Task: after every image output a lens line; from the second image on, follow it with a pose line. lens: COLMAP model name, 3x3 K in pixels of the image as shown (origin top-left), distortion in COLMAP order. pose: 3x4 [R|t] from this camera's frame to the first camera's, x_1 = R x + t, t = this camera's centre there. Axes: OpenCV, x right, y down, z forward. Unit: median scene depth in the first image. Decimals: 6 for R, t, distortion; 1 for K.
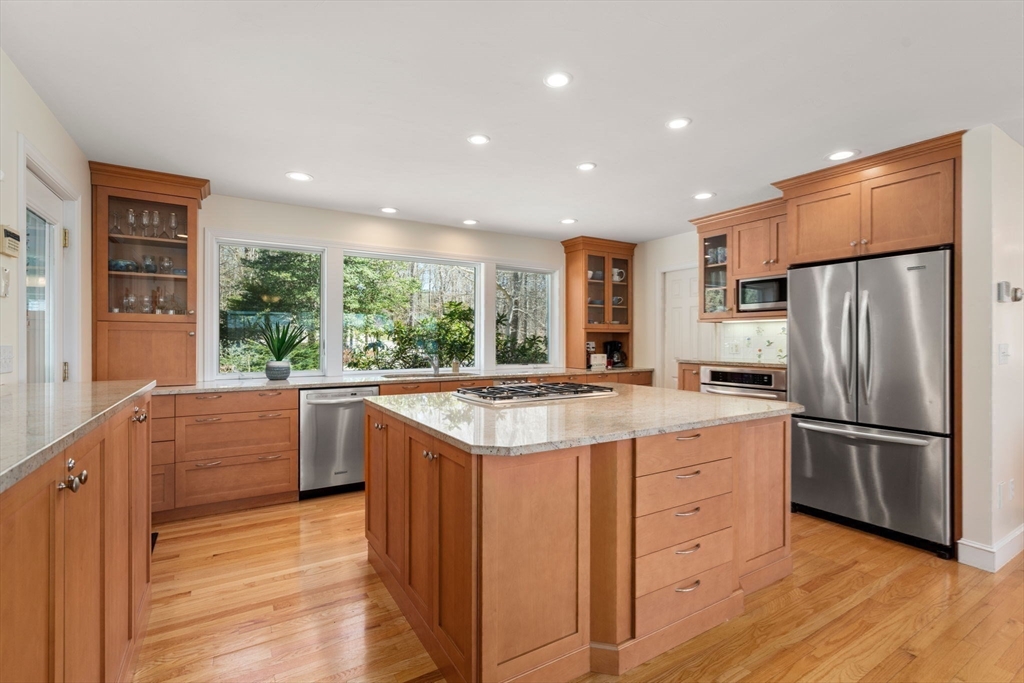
lens RADIAL K [[470.7, 0, 511.2], [0, 470.7, 341.4], [0, 0, 1]] dist [-0.002498, -0.000914]
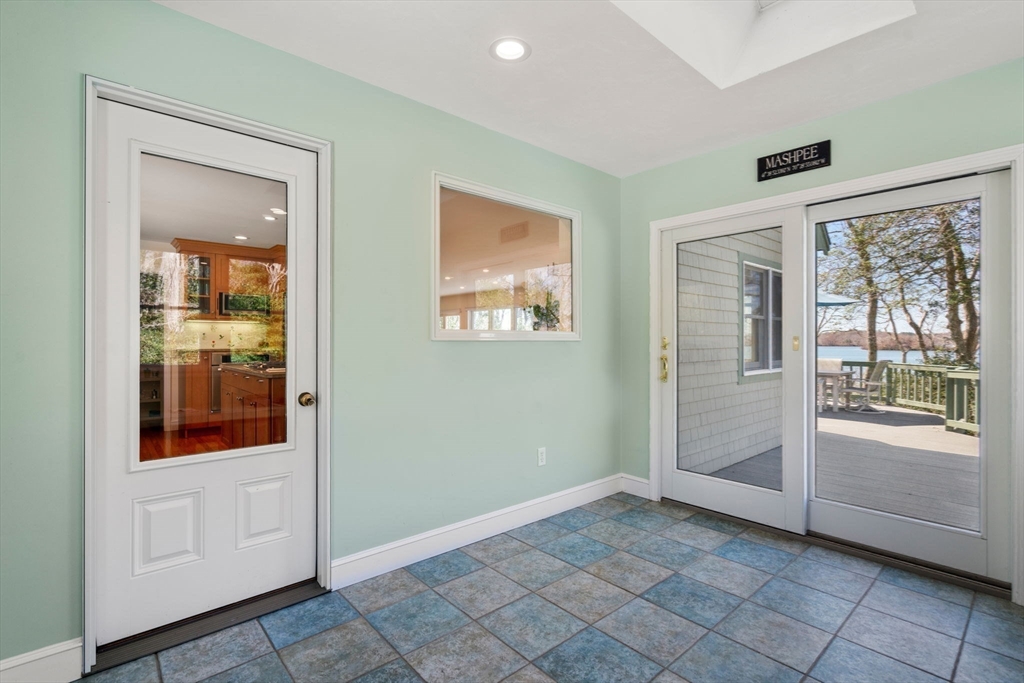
lens RADIAL K [[470.7, 0, 513.4], [0, 470.7, 337.6], [0, 0, 1]] dist [-0.002498, -0.000914]
pose [[-0.177128, -0.004272, 0.984179, -1.127139], [0.002257, 0.999986, 0.004747, 0.002901], [-0.984185, 0.003062, -0.177116, 0.371950]]
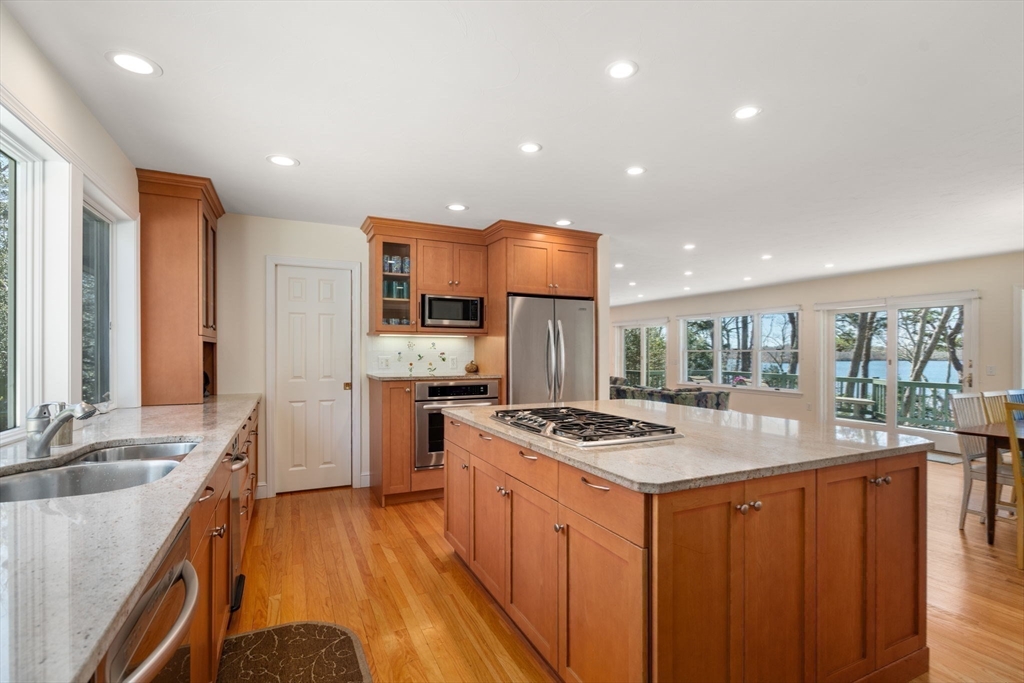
lens RADIAL K [[470.7, 0, 507.5], [0, 470.7, 358.5], [0, 0, 1]] dist [-0.002498, -0.000914]
pose [[0.102247, -0.012279, 0.994683, -0.506798], [0.002879, 0.999923, 0.012047, -0.005815], [-0.994755, 0.001632, 0.102275, 0.729561]]
